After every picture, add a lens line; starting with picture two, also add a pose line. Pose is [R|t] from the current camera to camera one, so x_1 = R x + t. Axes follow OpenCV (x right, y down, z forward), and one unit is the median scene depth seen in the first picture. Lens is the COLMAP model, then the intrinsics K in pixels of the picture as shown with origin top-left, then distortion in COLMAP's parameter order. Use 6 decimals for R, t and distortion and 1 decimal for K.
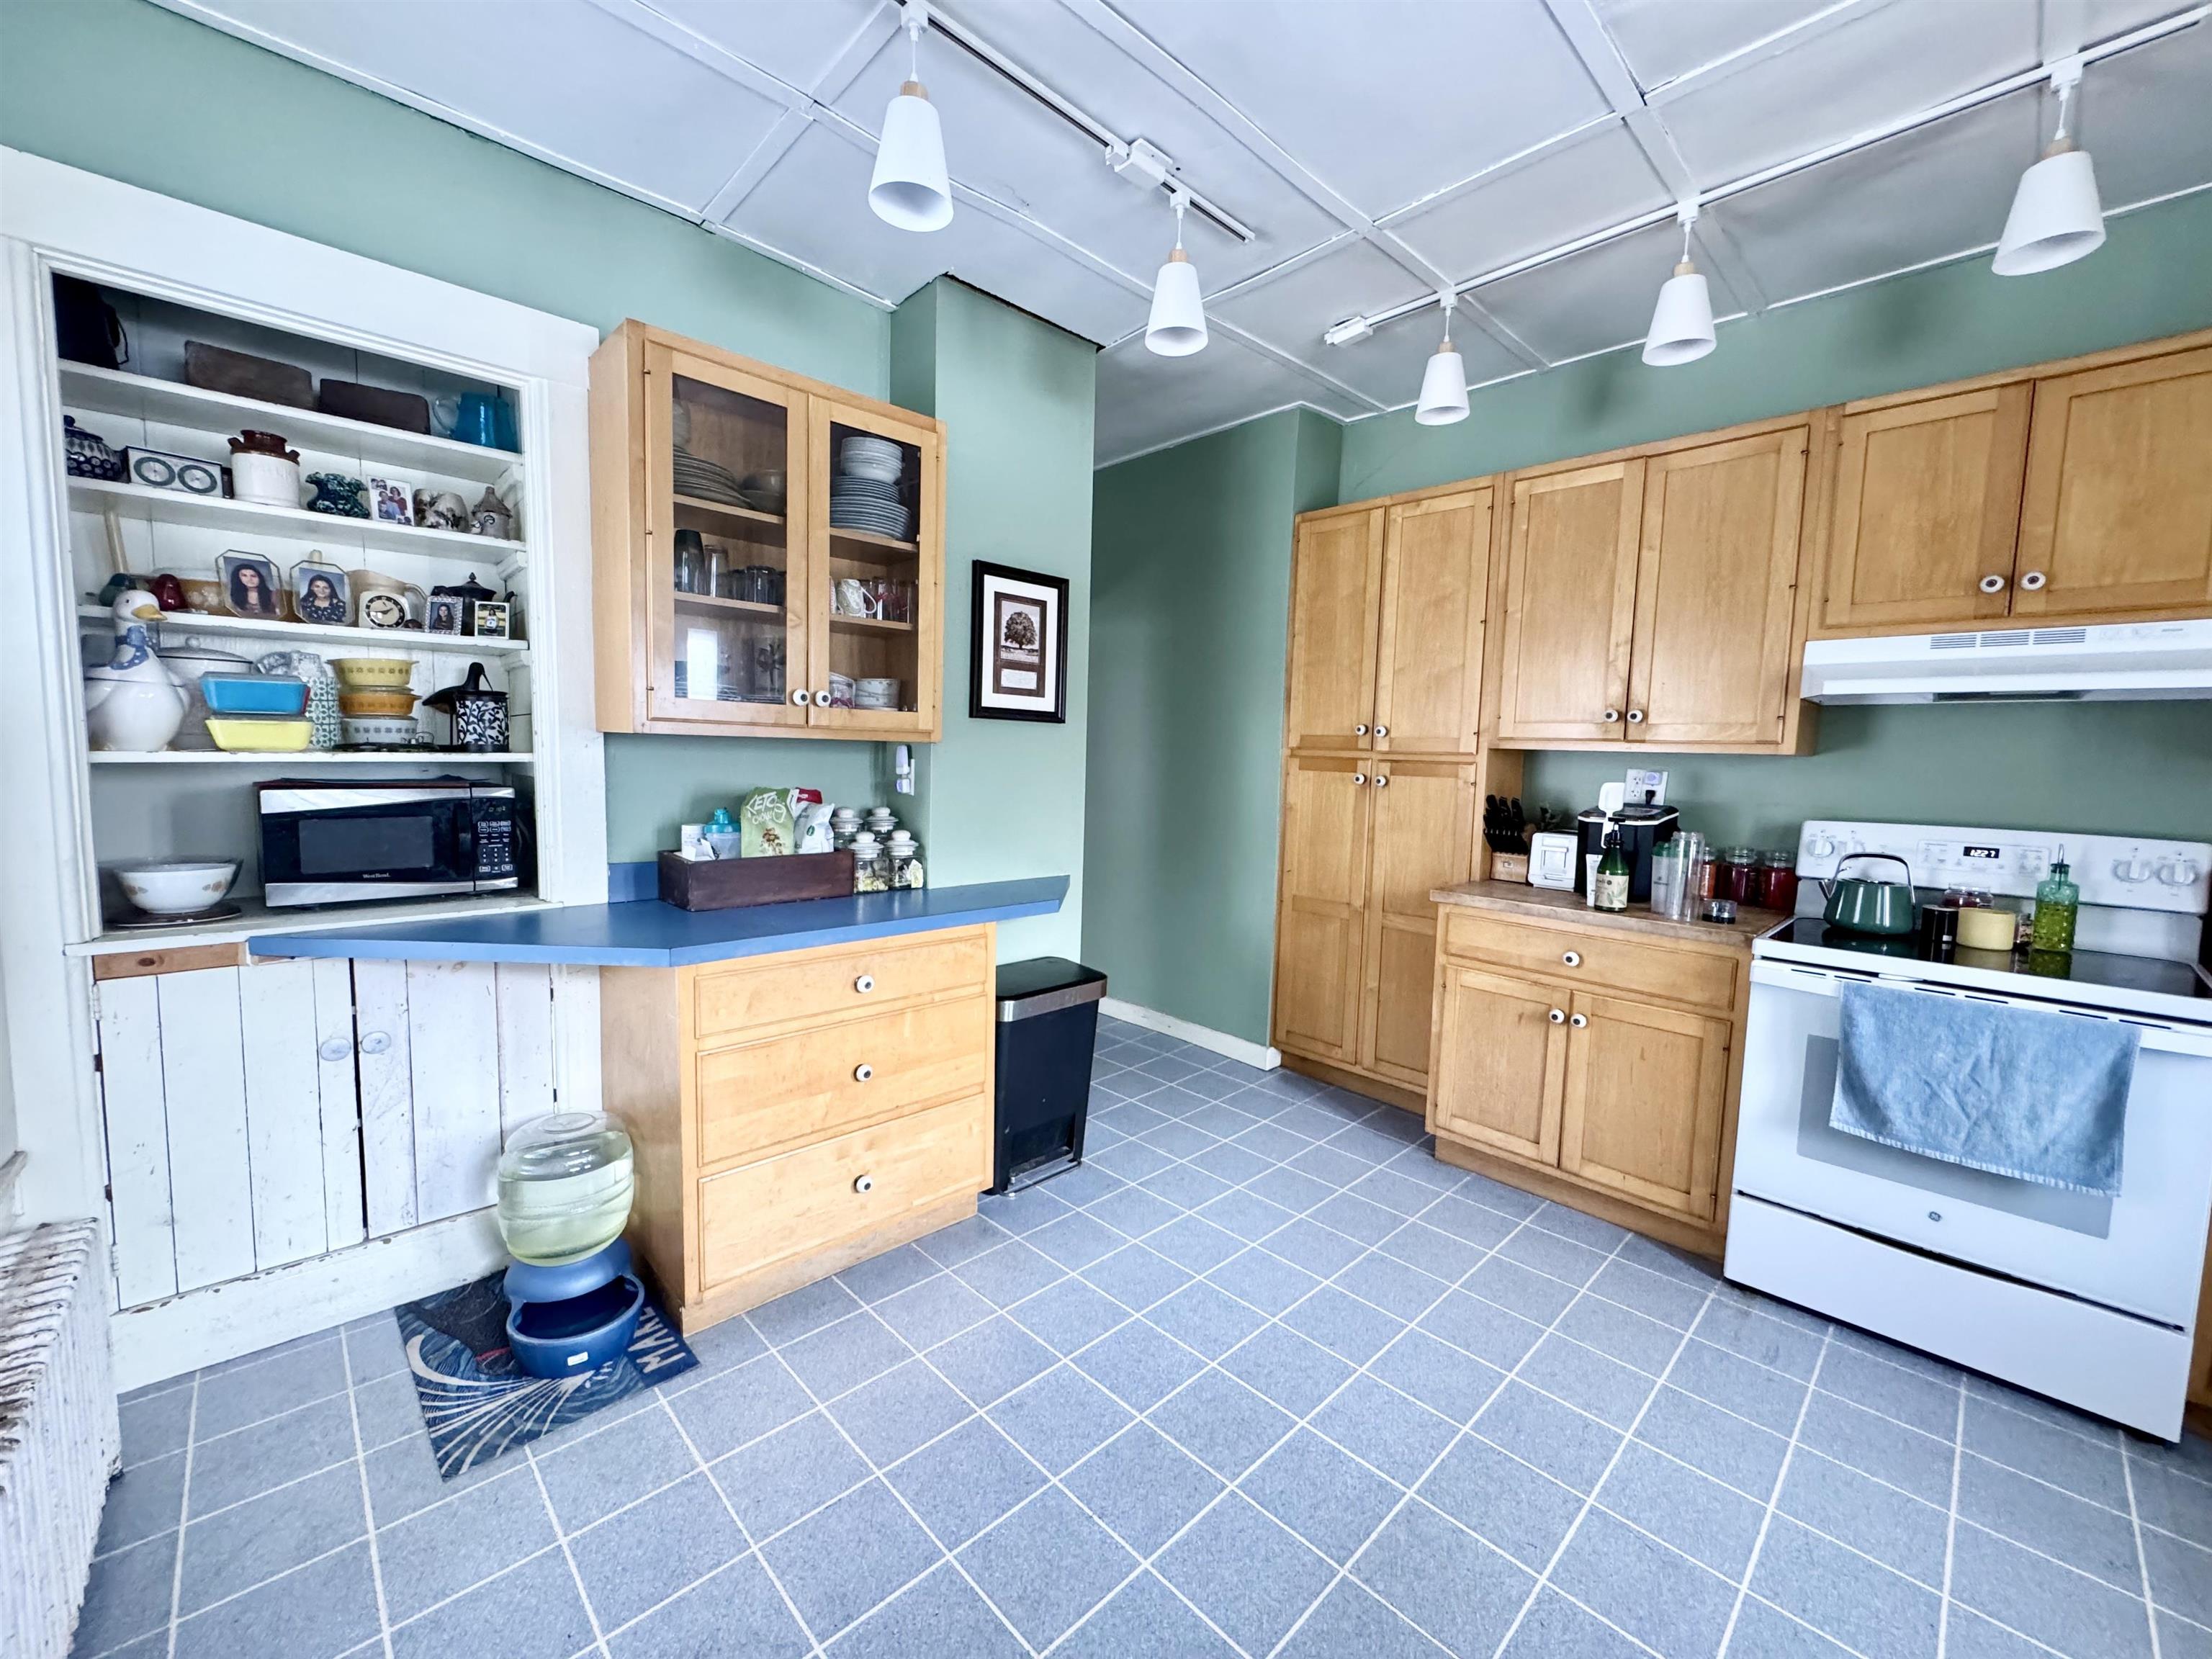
lens RADIAL K [[881.4, 0, 1106.0], [0, 881.4, 829.5], [0, 0, 1]] dist [-0.002062, -0.000055]
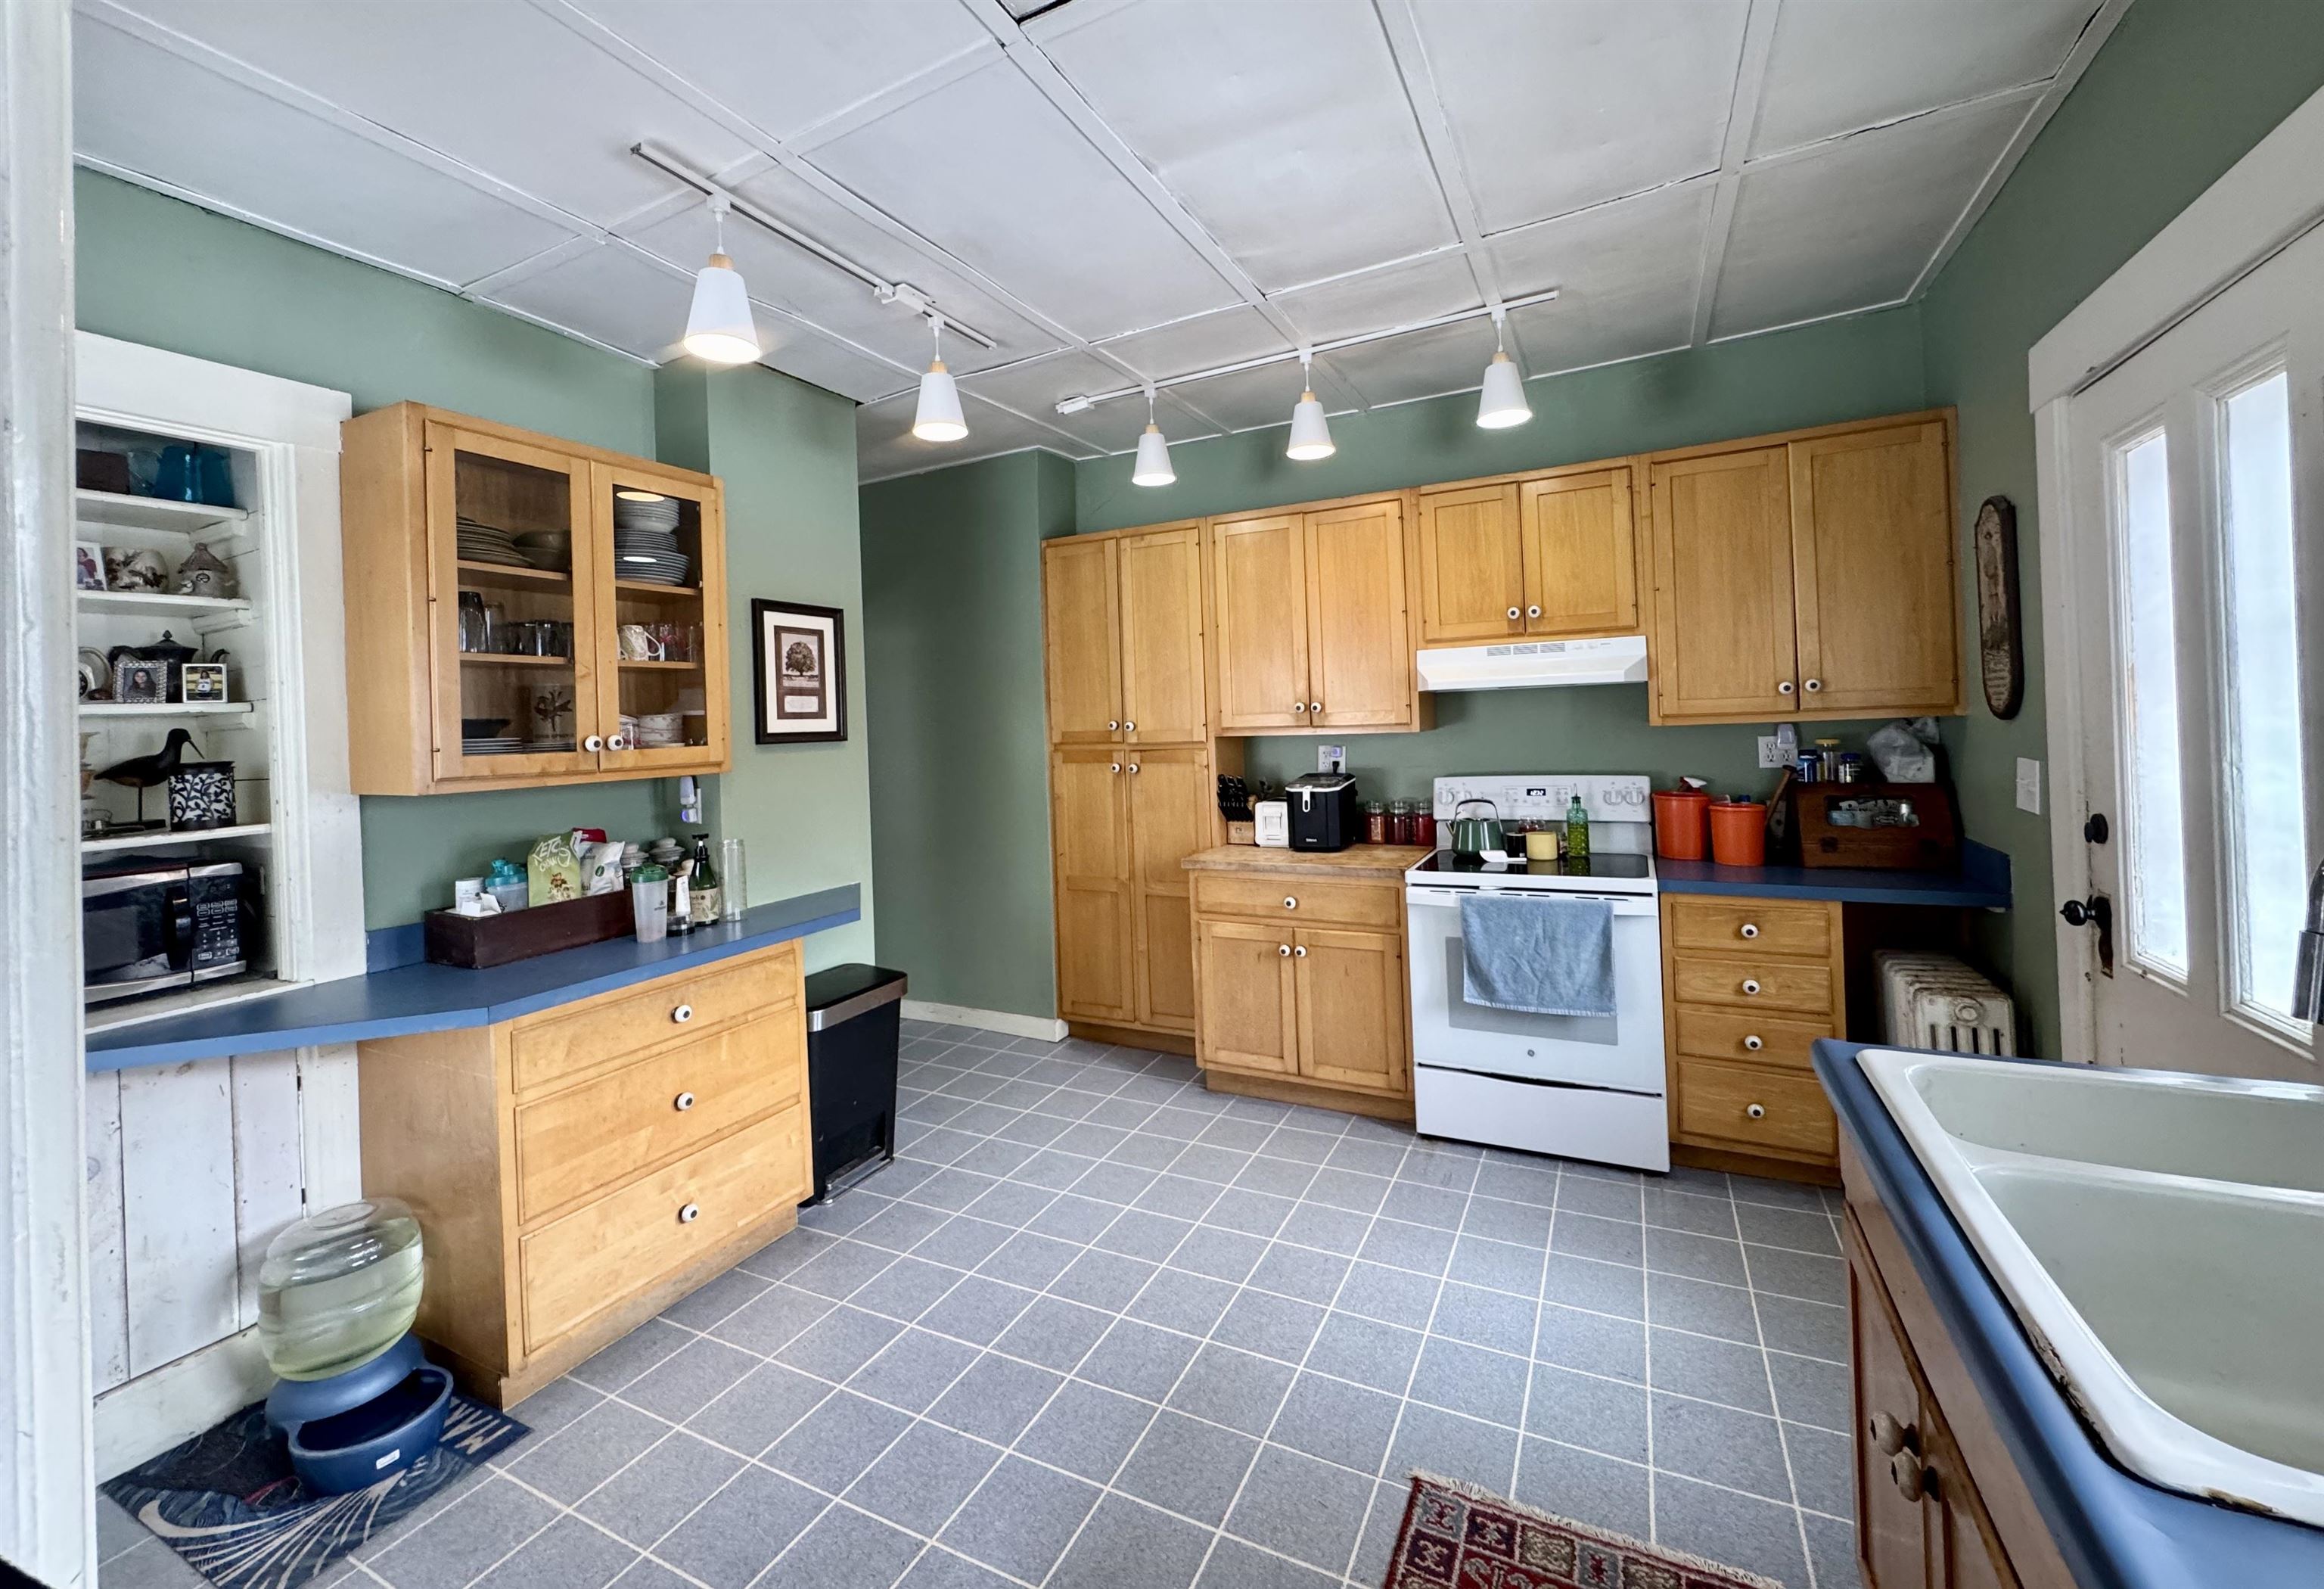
lens RADIAL K [[925.3, 0, 1160.7], [0, 925.3, 718.0], [0, 0, 1]] dist [-0.001811, 0.000261]
pose [[0.942698, -0.062264, 0.327787, -0.070740], [0.092252, 0.992775, -0.076731, -0.034575], [-0.320641, 0.102573, 0.941631, -0.237429]]
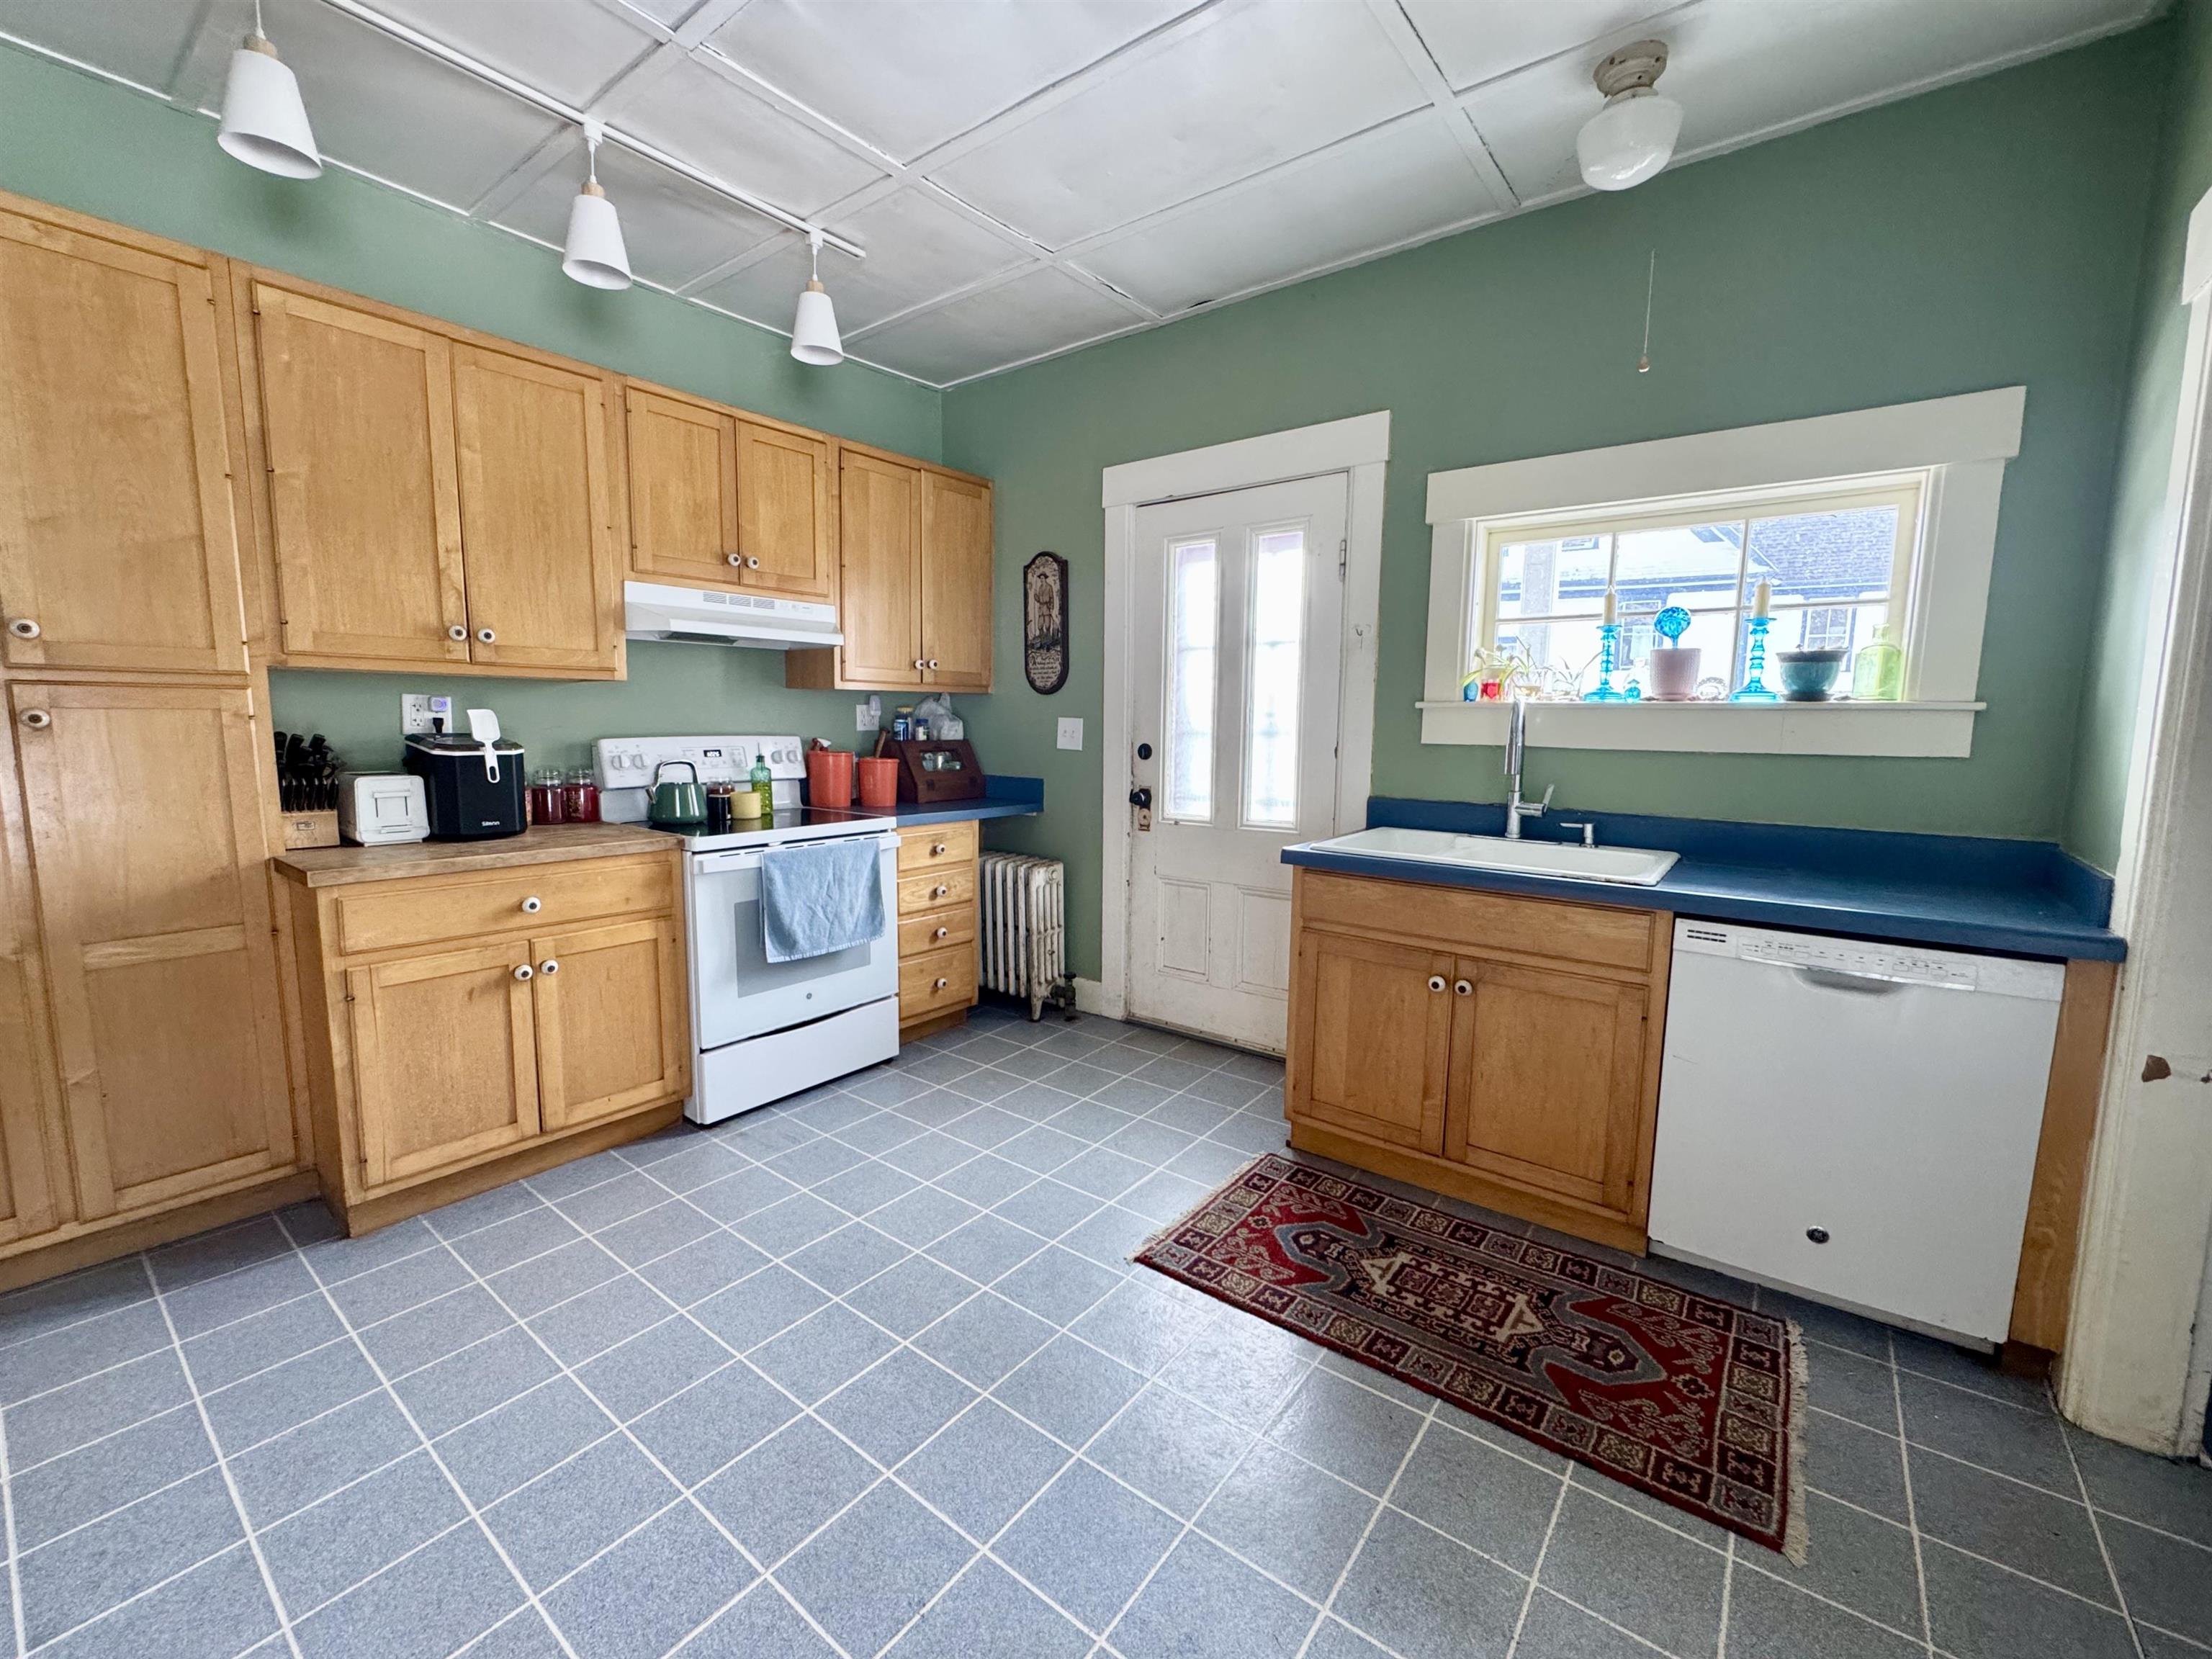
lens RADIAL K [[908.4, 0, 1106.0], [0, 908.4, 829.5], [0, 0, 1]] dist [-0.002070, -0.000190]
pose [[-0.145754, -0.150272, 0.977842, -0.505818], [0.071064, 0.984253, 0.161850, -0.042960], [-0.986765, 0.093079, -0.132780, 0.584031]]
